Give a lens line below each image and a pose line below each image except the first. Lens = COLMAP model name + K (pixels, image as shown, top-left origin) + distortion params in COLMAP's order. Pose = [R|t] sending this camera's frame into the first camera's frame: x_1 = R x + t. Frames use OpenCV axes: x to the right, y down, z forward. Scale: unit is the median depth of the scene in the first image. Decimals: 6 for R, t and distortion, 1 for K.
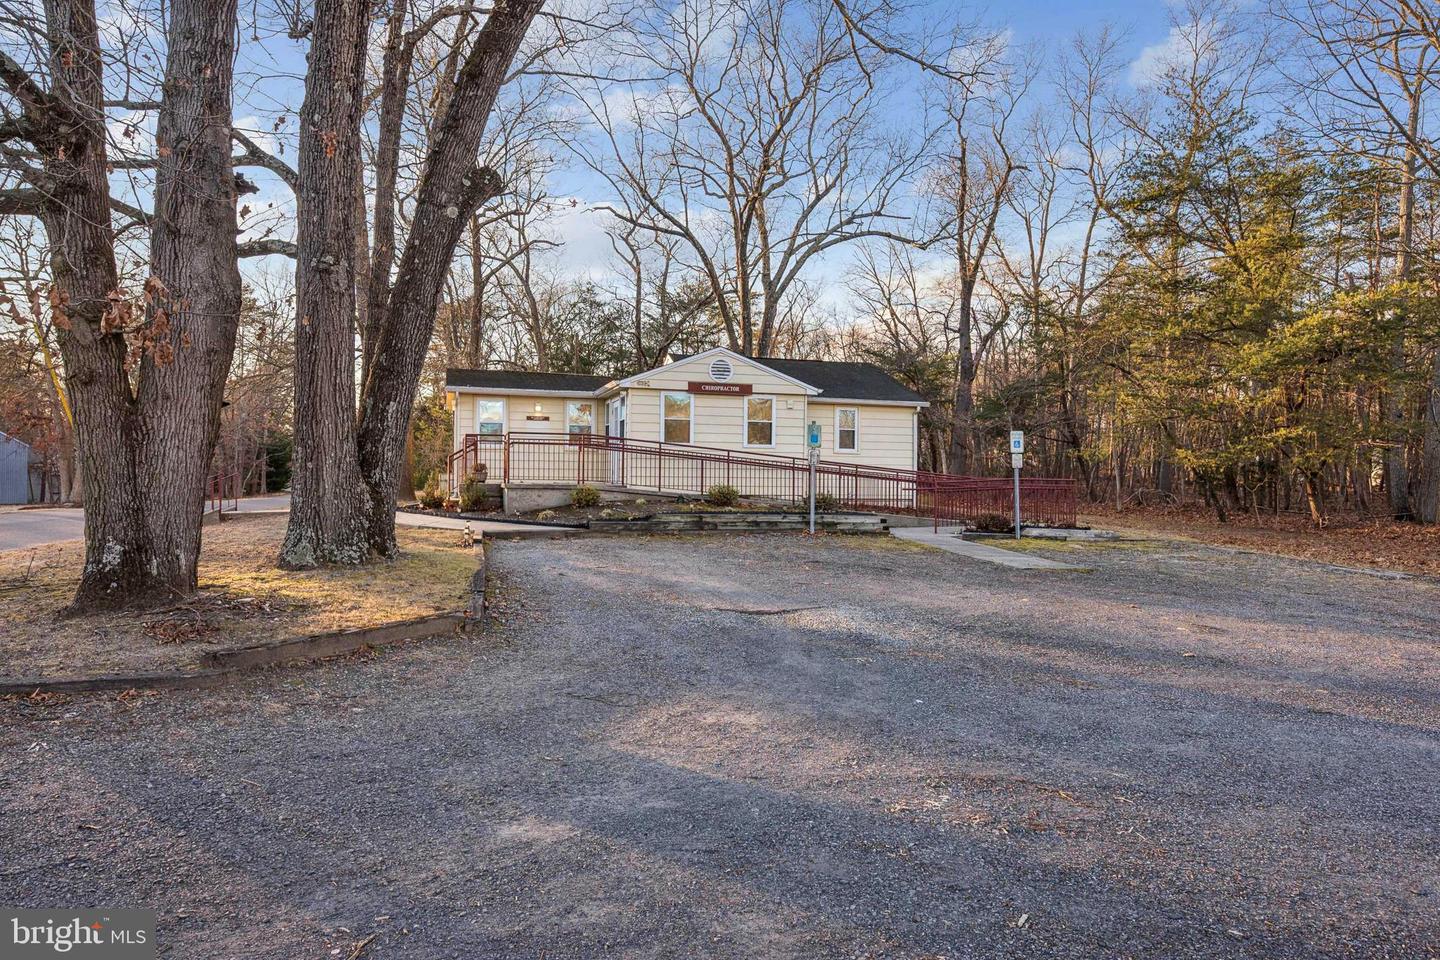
lens RADIAL K [[873.5, 0, 720.0], [0, 873.5, 480.0], [0, 0, 1]] dist [-0.000025, -0.000073]
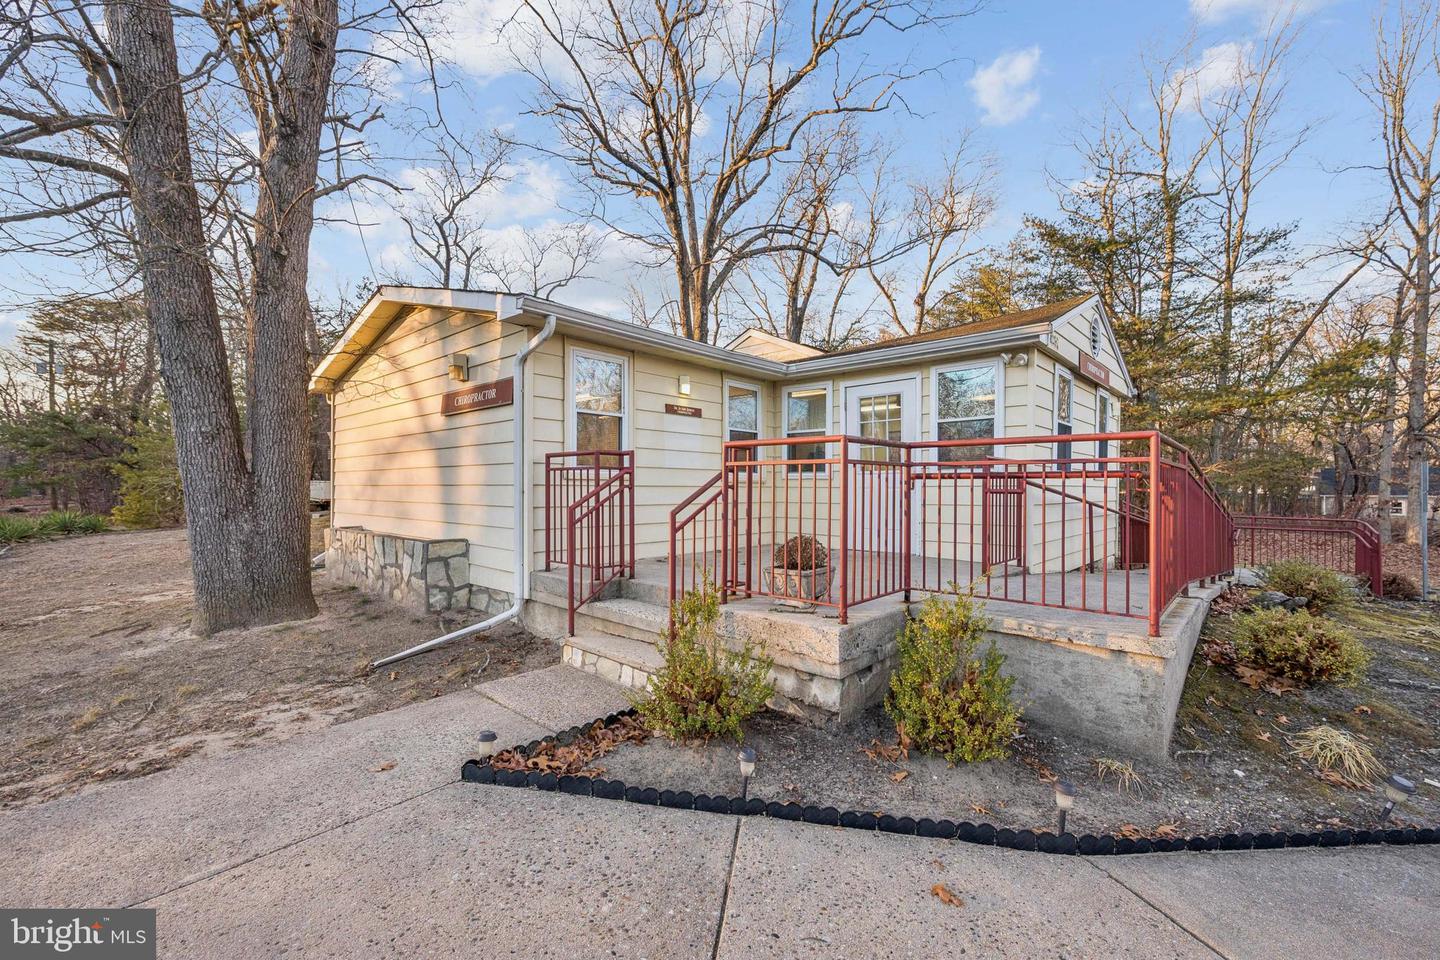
lens RADIAL K [[601.7, 0, 720.0], [0, 601.7, 480.0], [0, 0, 1]] dist [-0.000954, 0.006386]
pose [[0.865319, 0.008924, 0.501142, -0.227691], [-0.003866, 0.999931, -0.011131, -0.020139], [-0.501207, 0.007695, 0.865293, 0.467496]]
